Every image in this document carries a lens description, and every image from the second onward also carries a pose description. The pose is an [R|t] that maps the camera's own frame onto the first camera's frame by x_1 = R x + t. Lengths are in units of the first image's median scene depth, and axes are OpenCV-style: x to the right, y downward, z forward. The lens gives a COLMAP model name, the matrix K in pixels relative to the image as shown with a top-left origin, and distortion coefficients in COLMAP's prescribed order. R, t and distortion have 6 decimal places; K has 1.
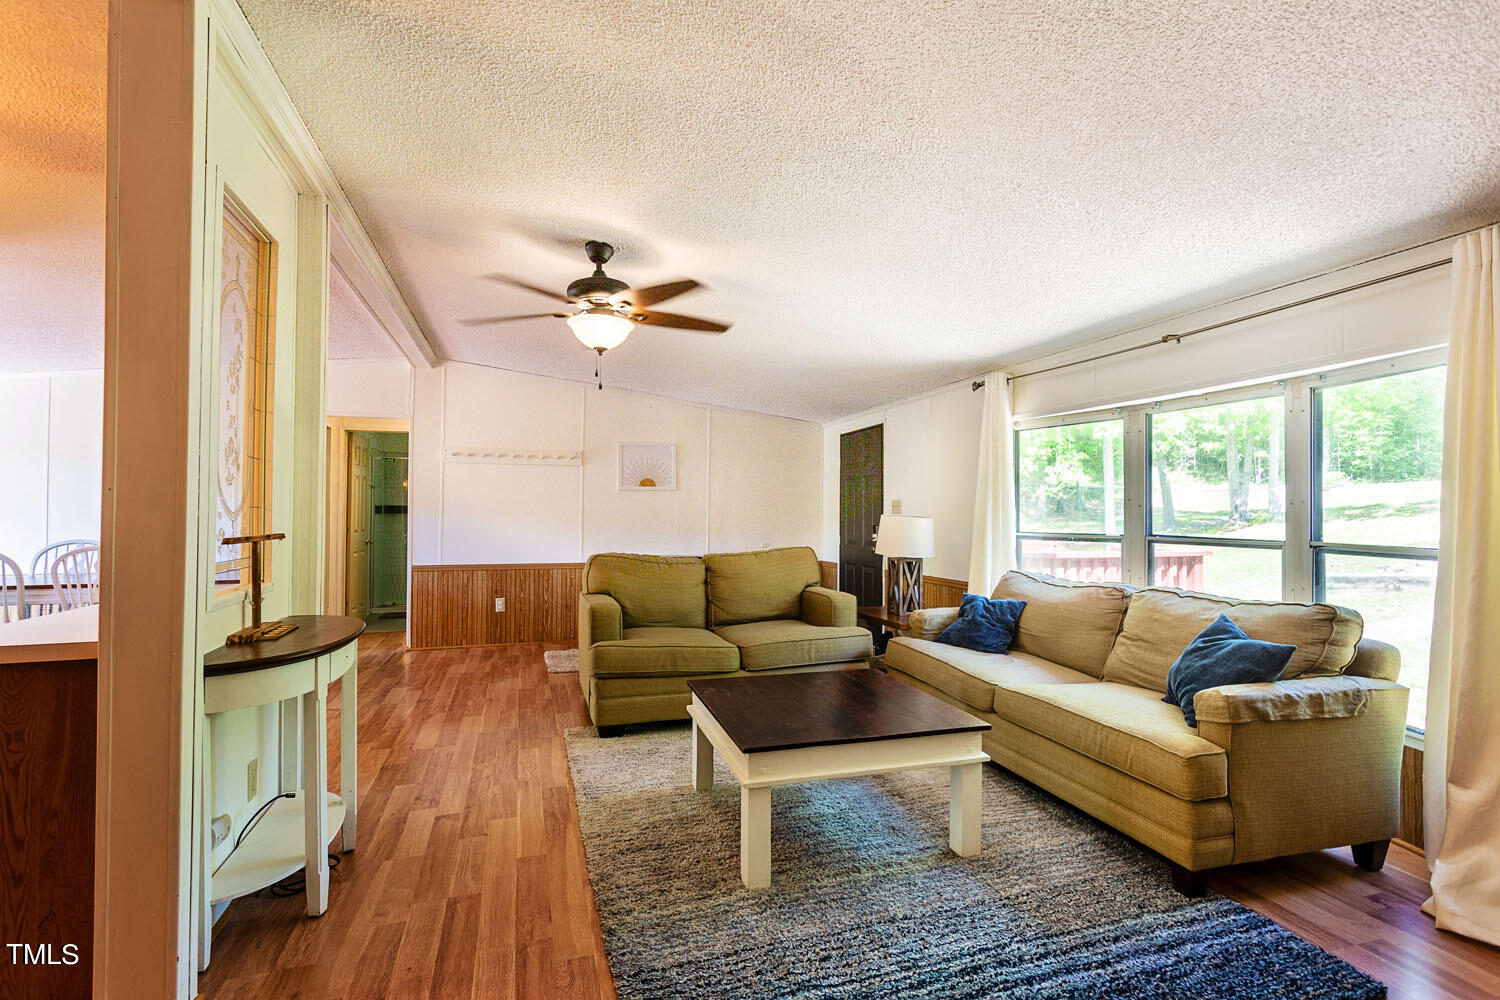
lens RADIAL K [[701.7, 0, 754.1], [0, 701.7, 511.0], [0, 0, 1]] dist [0.002103, 0.000577]
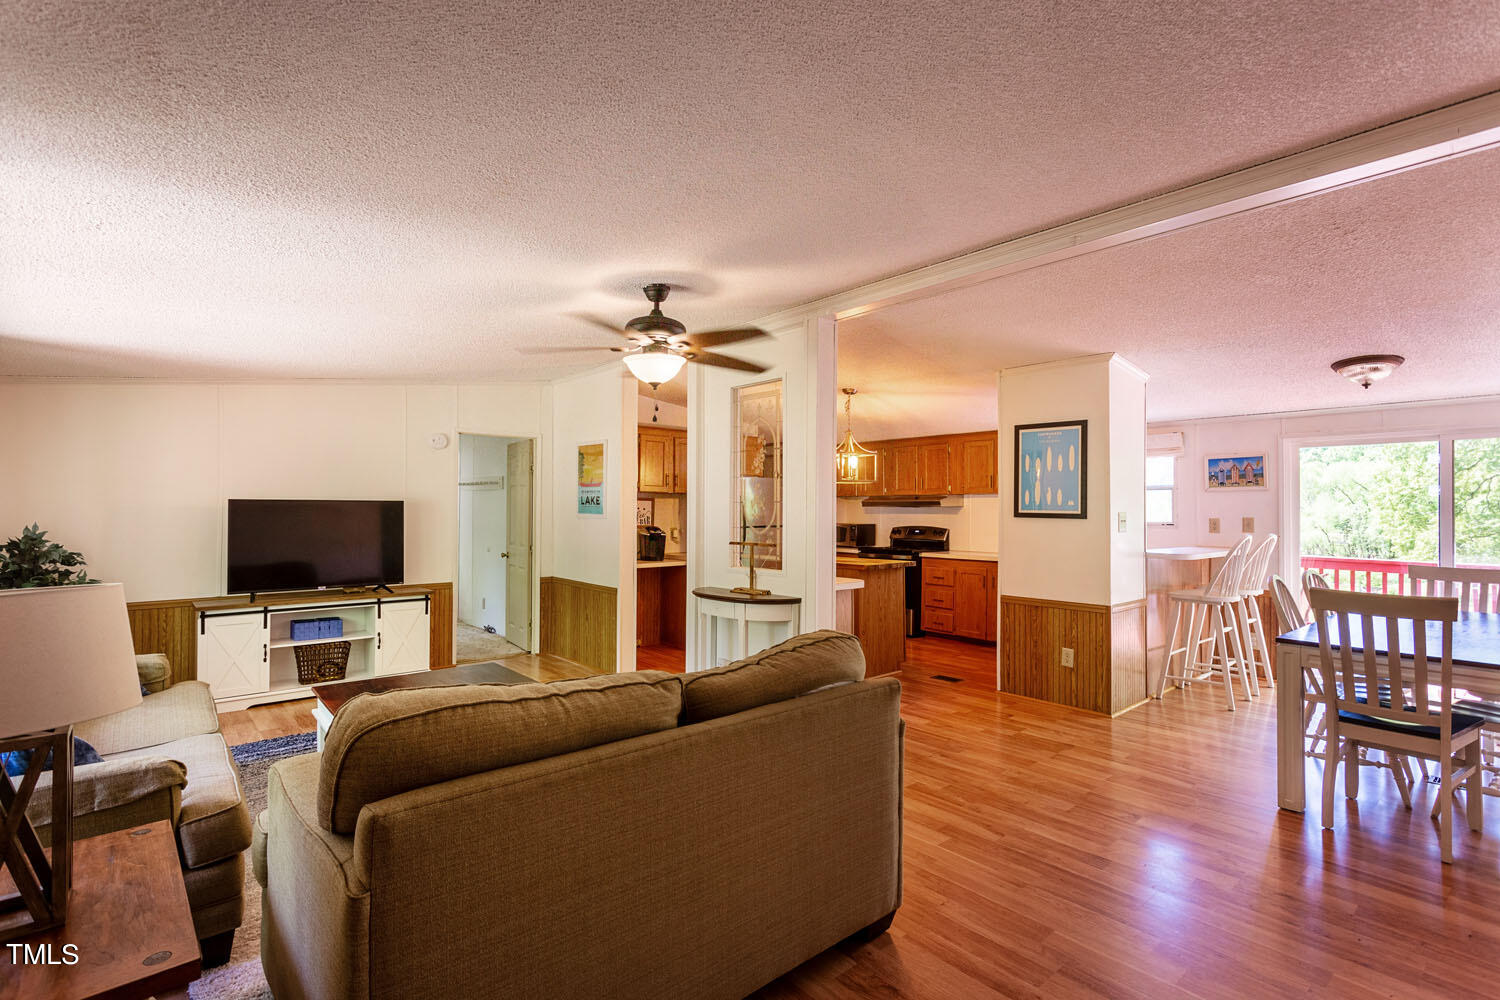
lens RADIAL K [[717.9, 0, 745.6], [0, 717.9, 522.6], [0, 0, 1]] dist [0.000442, 0.001849]
pose [[-0.926433, 0.007571, -0.376383, 0.045185], [-0.000563, 0.999769, 0.021497, -0.037798], [0.376459, 0.020127, -0.926215, 1.600412]]
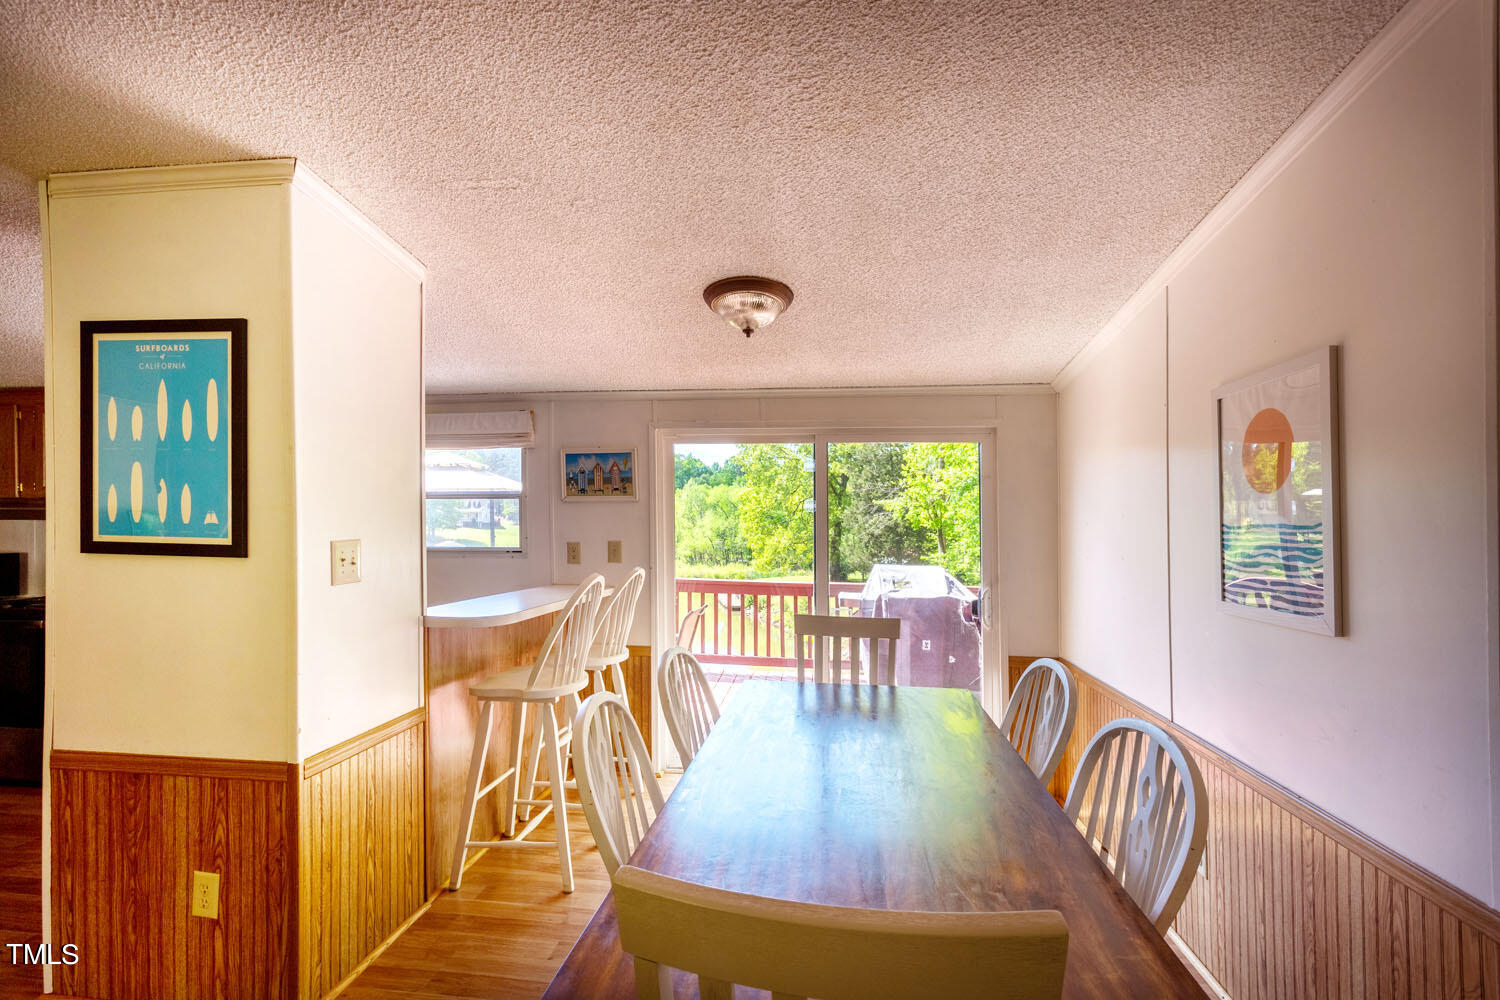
lens RADIAL K [[703.1, 0, 744.6], [0, 703.1, 521.3], [0, 0, 1]] dist [0.000396, 0.000457]
pose [[-0.443175, -0.003553, -0.896428, -0.626038], [-0.009265, 0.999957, 0.000617, -0.046829], [0.896387, 0.008579, -0.443189, 1.243094]]
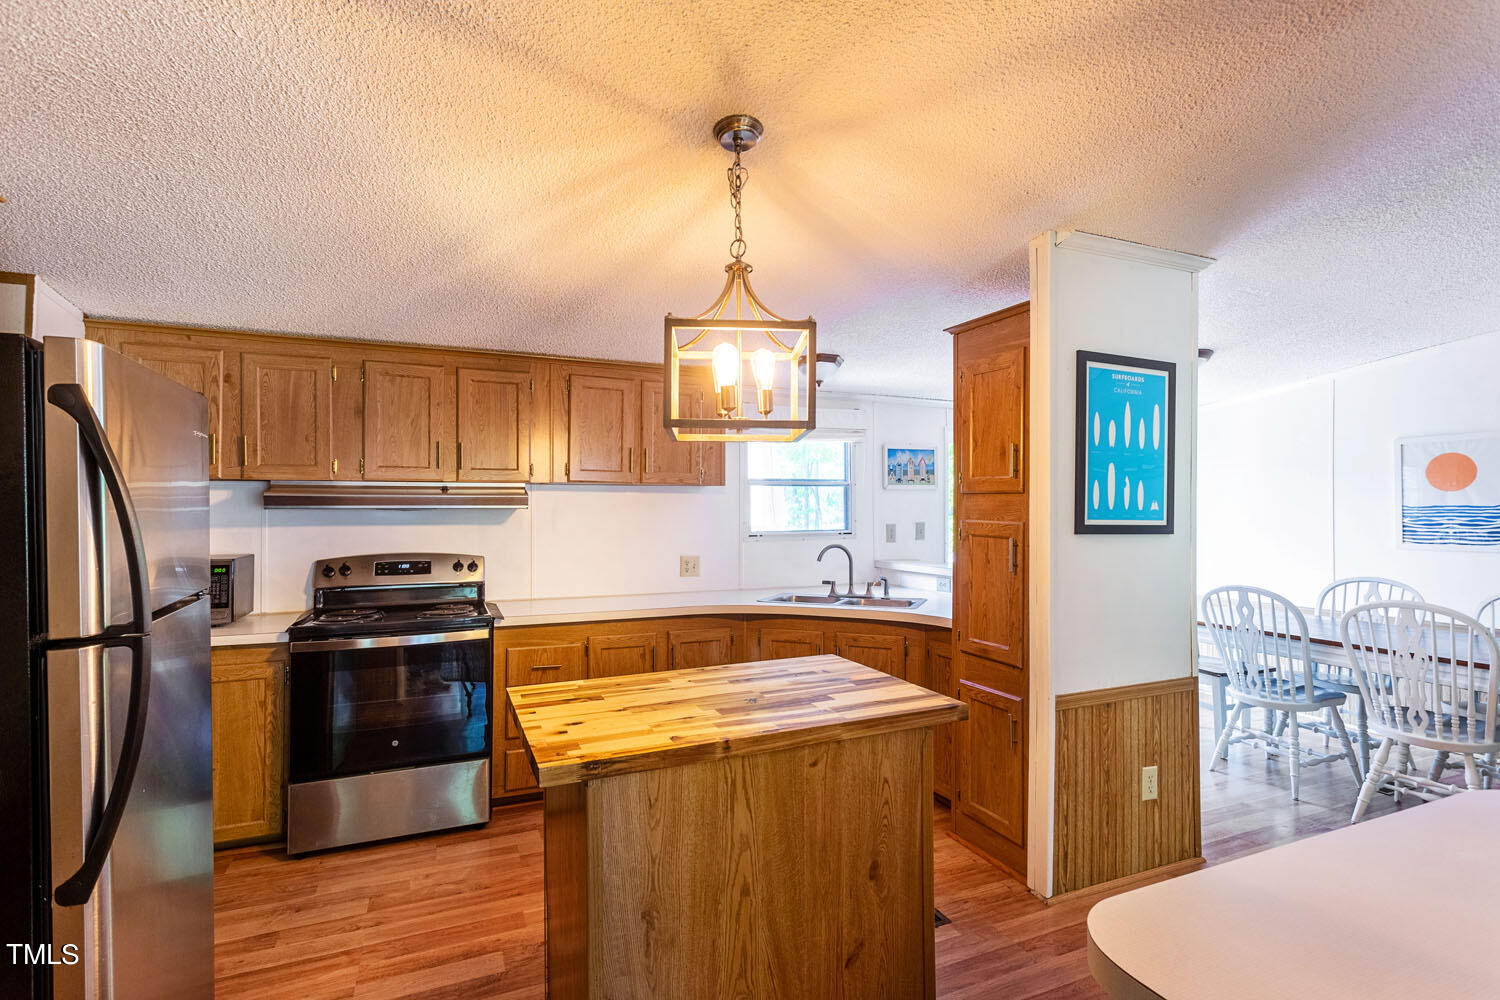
lens RADIAL K [[706.7, 0, 735.2], [0, 706.7, 504.7], [0, 0, 1]] dist [0.012245, 0.000327]
pose [[0.082002, 0.000129, -0.996632, -0.271345], [-0.003423, 0.999994, -0.000152, -0.045040], [0.996626, 0.003424, 0.082002, 0.271568]]
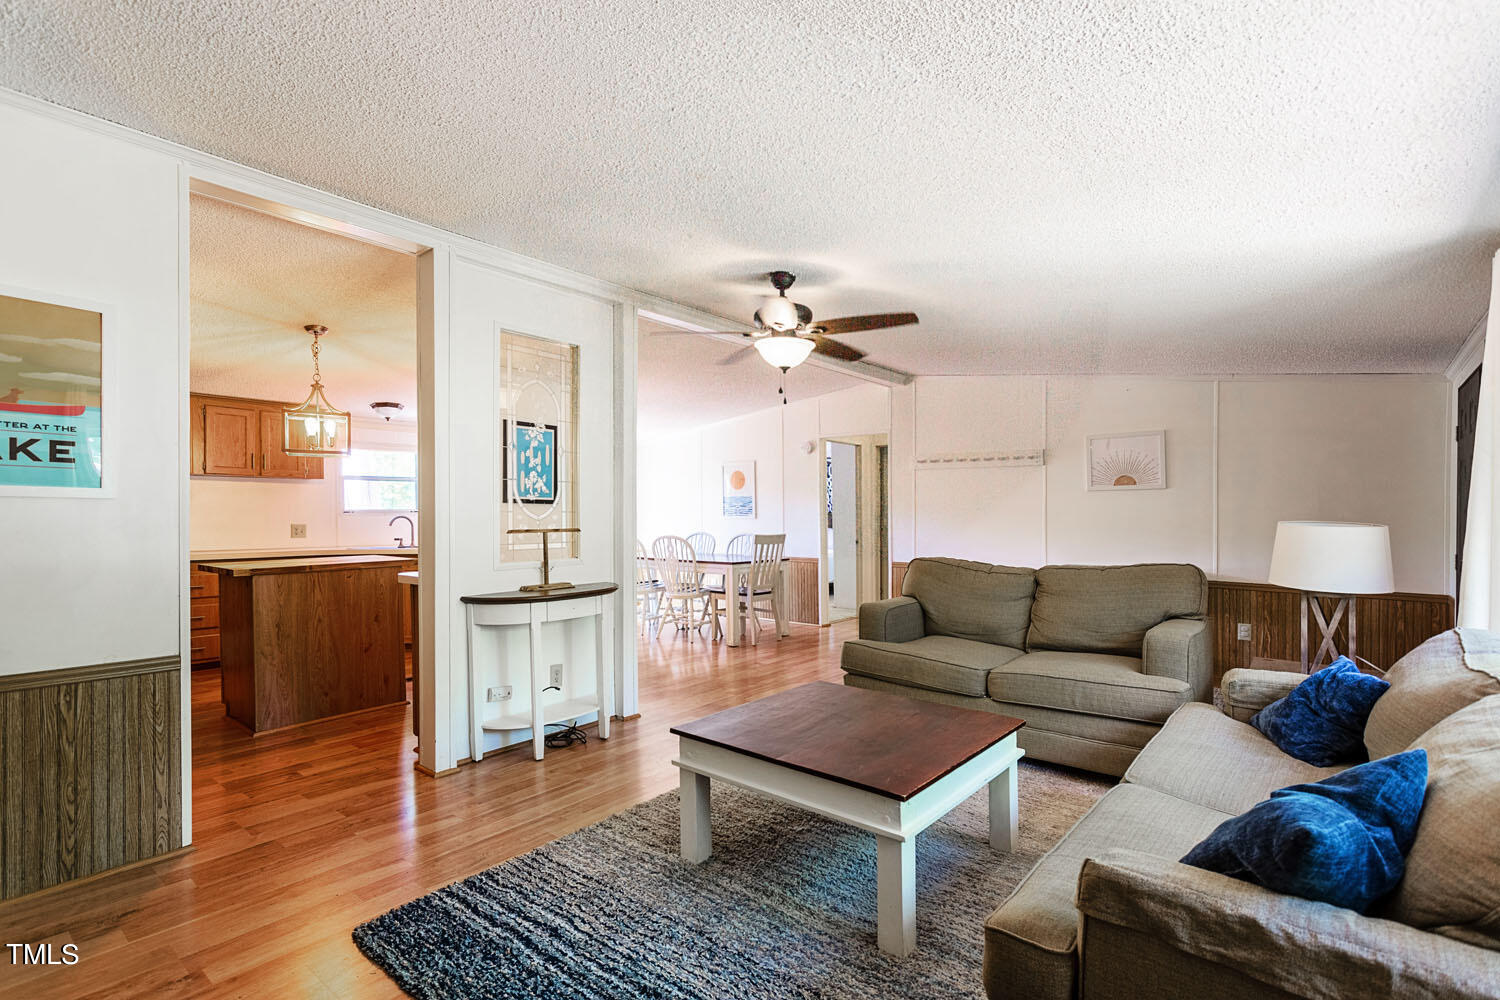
lens RADIAL K [[714.0, 0, 753.8], [0, 714.0, 525.1], [0, 0, 1]] dist [-0.002710, 0.004476]
pose [[0.547230, 0.015792, -0.836833, 0.548057], [-0.002217, 0.999846, 0.017419, -0.002054], [0.836979, -0.007677, 0.547181, 0.269651]]
